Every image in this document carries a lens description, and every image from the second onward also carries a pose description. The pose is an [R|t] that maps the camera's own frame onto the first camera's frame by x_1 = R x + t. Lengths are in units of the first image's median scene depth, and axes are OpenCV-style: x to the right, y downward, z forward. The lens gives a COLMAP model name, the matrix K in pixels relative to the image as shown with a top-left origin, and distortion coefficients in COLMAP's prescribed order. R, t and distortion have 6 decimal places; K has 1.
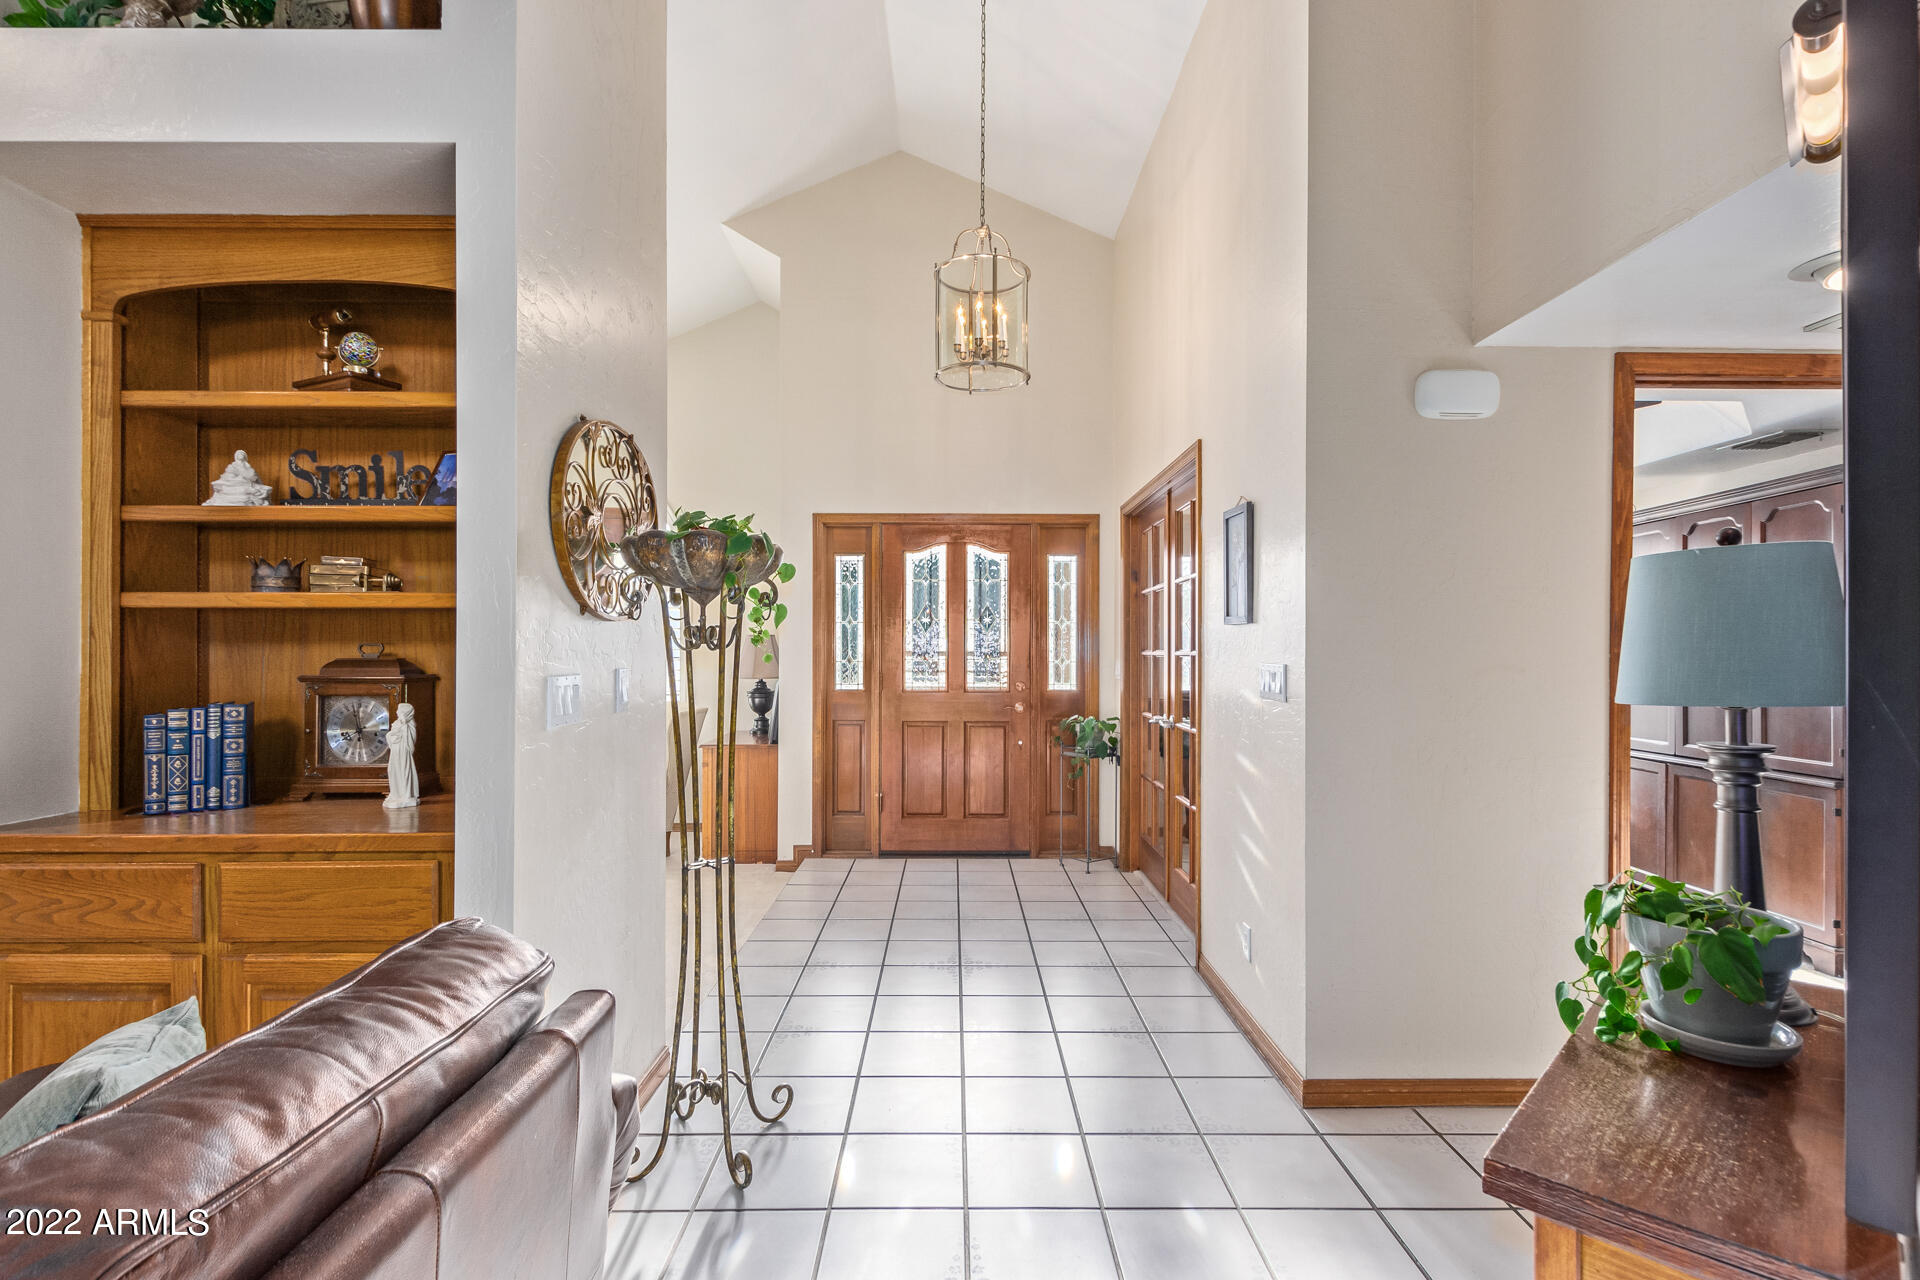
lens RADIAL K [[908.2, 0, 955.4], [0, 908.2, 648.1], [0, 0, 1]] dist [0.001376, 0.000099]
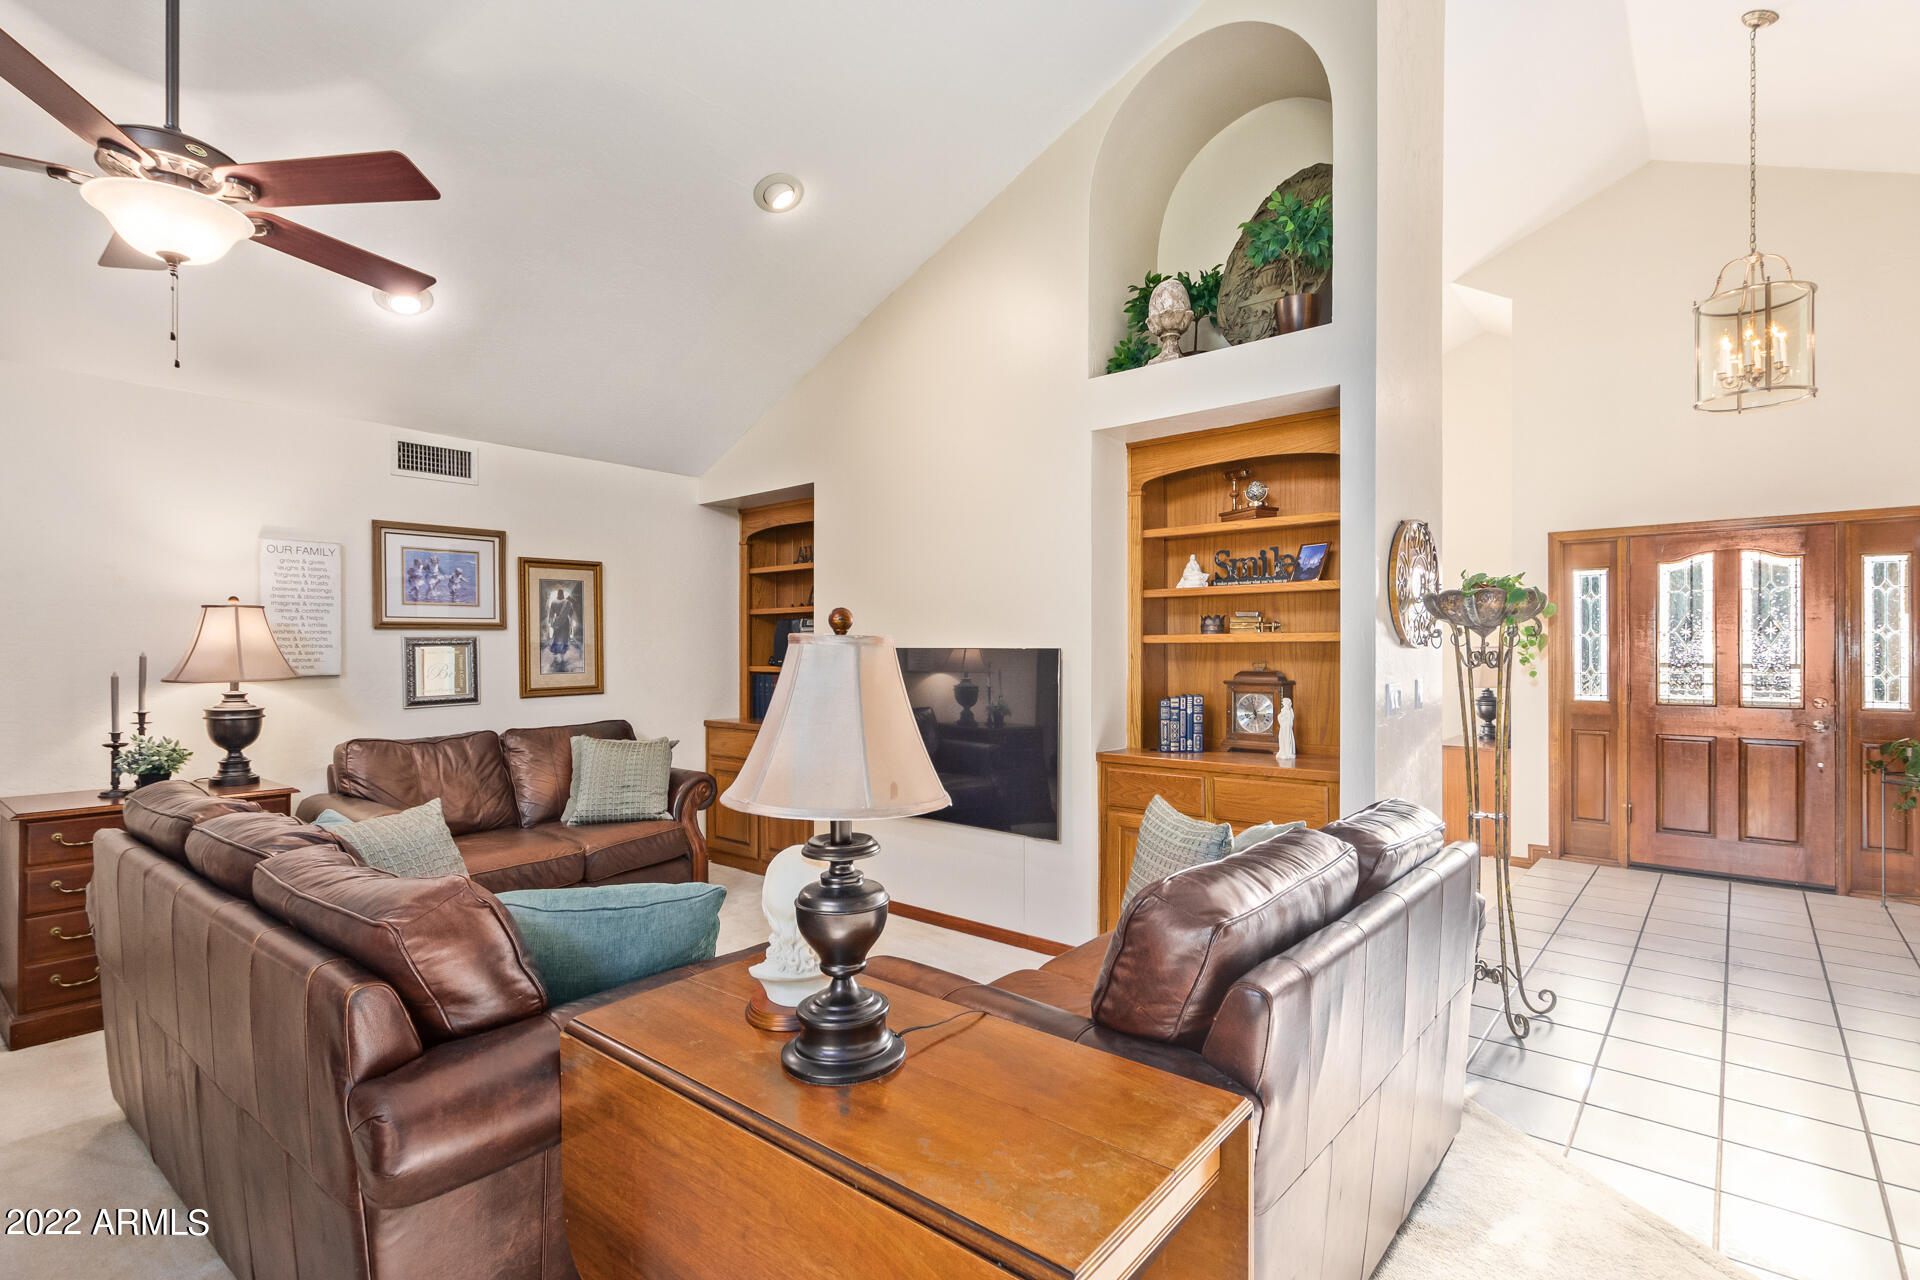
lens RADIAL K [[908.2, 0, 955.4], [0, 908.2, 648.1], [0, 0, 1]] dist [0.001376, 0.000099]
pose [[0.756239, -0.004392, -0.654281, 0.030957], [0.001248, 0.999985, -0.005271, -0.021293], [0.654294, 0.003170, 0.756233, -0.606377]]
